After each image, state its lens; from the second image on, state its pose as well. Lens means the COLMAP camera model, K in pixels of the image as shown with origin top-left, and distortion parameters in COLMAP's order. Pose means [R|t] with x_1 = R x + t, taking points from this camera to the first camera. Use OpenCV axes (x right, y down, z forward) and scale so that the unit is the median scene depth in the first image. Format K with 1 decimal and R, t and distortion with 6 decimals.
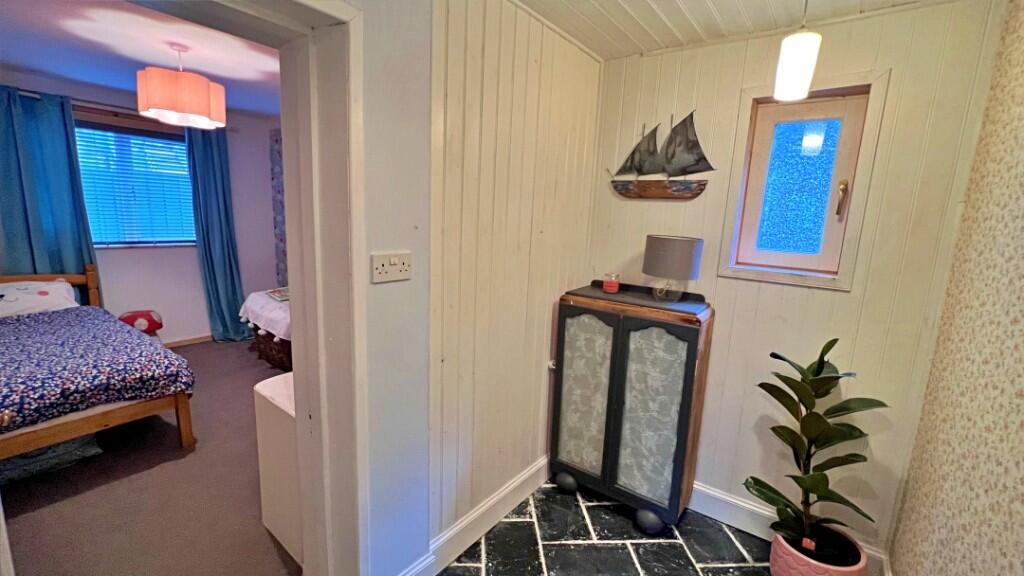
lens RADIAL K [[408.8, 0, 511.2], [0, 408.8, 285.4], [0, 0, 1]] dist [-0.003617, 0.000752]
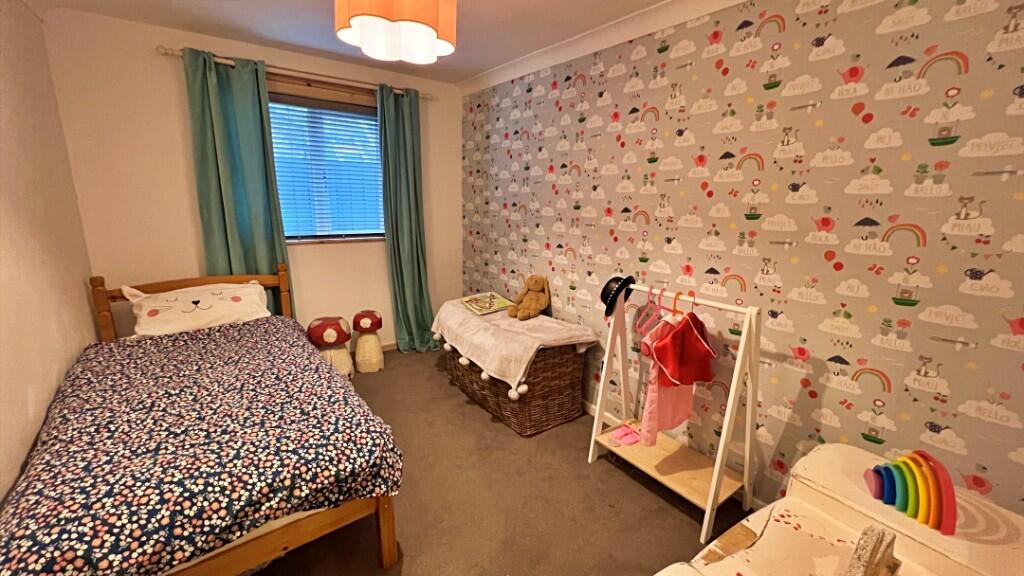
lens RADIAL K [[408.8, 0, 521.6], [0, 408.8, 287.3], [0, 0, 1]] dist [-0.003617, 0.000752]
pose [[0.957213, 0.047369, -0.285481, -0.302584], [-0.035056, 0.998228, 0.048093, -0.059489], [0.287254, -0.036027, 0.957177, 0.320093]]
